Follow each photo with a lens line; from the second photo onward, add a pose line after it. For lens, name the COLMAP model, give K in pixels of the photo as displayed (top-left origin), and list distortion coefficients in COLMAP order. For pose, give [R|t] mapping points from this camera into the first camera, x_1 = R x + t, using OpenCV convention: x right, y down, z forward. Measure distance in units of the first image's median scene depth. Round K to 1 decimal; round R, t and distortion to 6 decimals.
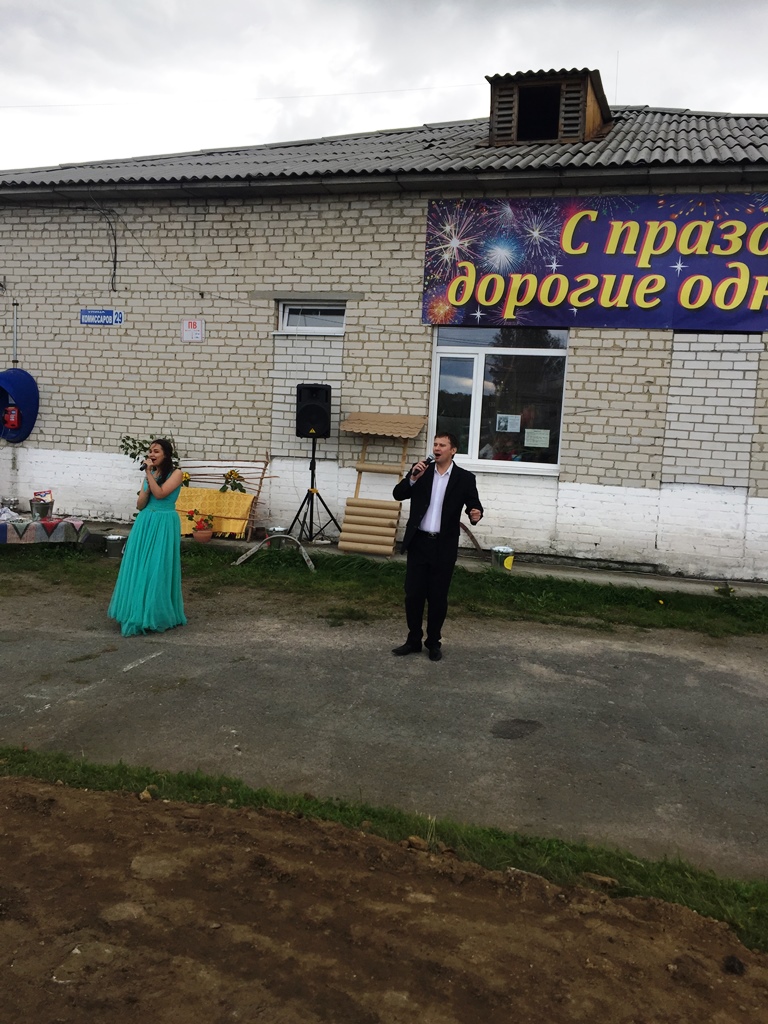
lens RADIAL K [[875.6, 0, 384.0], [0, 875.6, 512.0], [0, 0, 1]] dist [0.086465, -0.123191]
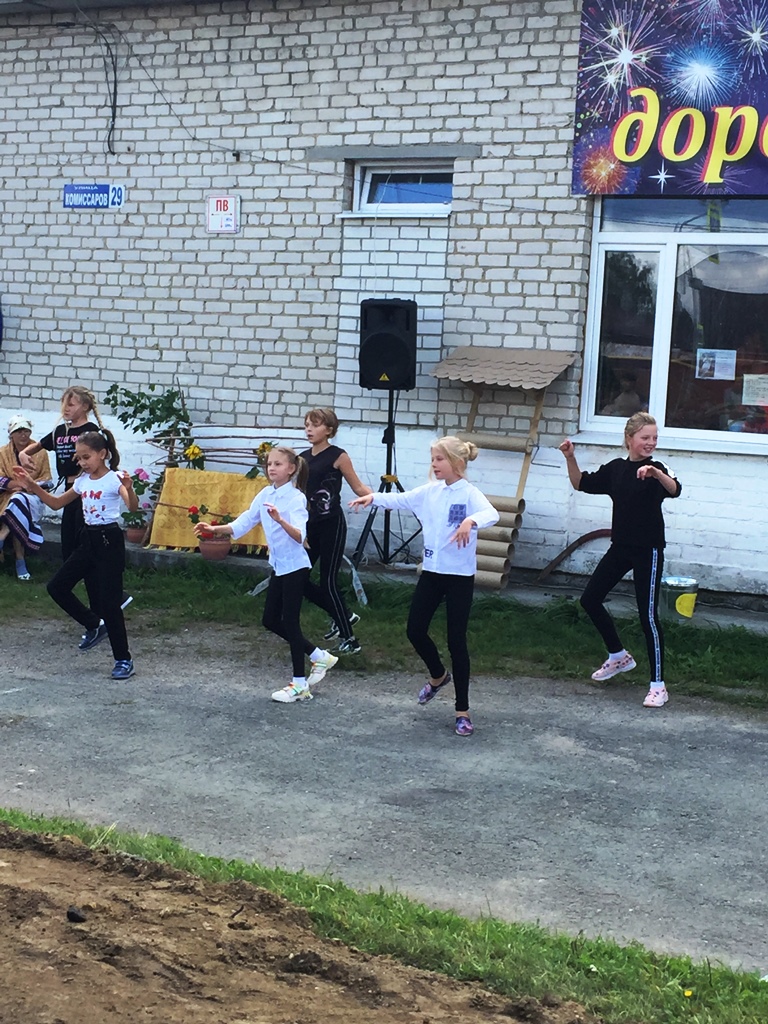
lens RADIAL K [[1821.2, 0, 384.0], [0, 1821.2, 512.0], [0, 0, 1]] dist [0.038806, 0.114799]
pose [[0.963623, 0.021959, -0.266363, 0.243154], [-0.030176, 0.999185, -0.026796, 0.031631], [0.265558, 0.033859, 0.963500, -0.186792]]
